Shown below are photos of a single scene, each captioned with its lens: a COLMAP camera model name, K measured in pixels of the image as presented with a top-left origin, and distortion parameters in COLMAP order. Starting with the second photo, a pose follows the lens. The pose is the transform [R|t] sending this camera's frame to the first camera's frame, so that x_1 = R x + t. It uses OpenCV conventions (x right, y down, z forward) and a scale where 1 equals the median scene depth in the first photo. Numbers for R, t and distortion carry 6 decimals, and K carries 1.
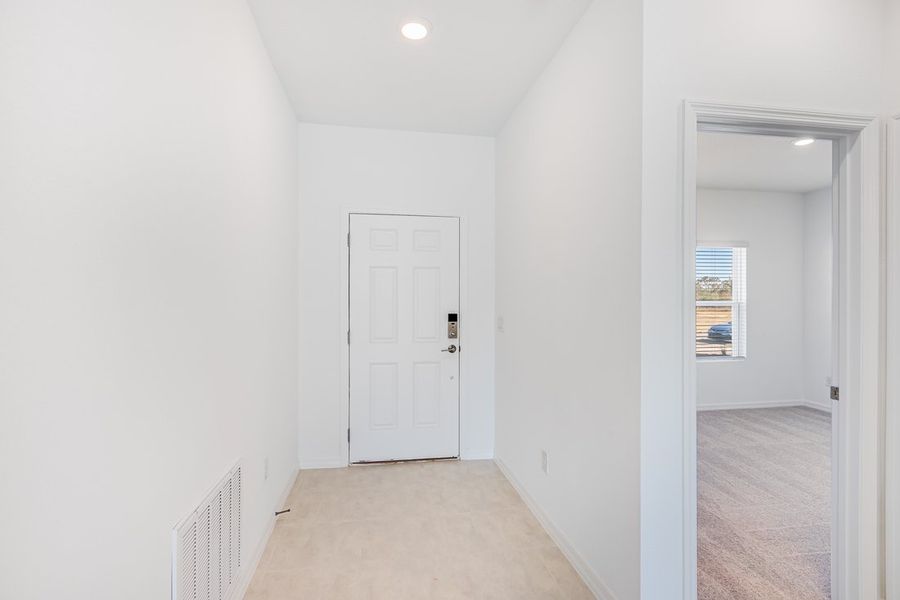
lens RADIAL K [[441.6, 0, 451.3], [0, 441.6, 302.1], [0, 0, 1]] dist [-0.000699, -0.000232]
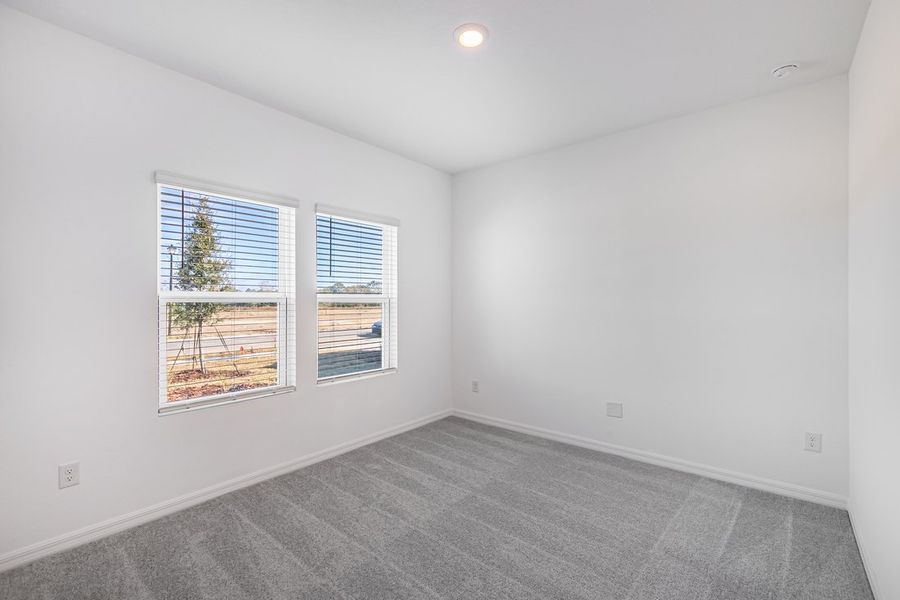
lens RADIAL K [[407.3, 0, 450.0], [0, 407.3, 300.0], [0, 0, 1]] dist [0.000529, -0.000011]
pose [[0.754549, 0.004333, 0.656230, 0.267743], [0.000834, 0.999971, -0.007561, 0.010404], [-0.656244, 0.006253, 0.754523, 0.398326]]
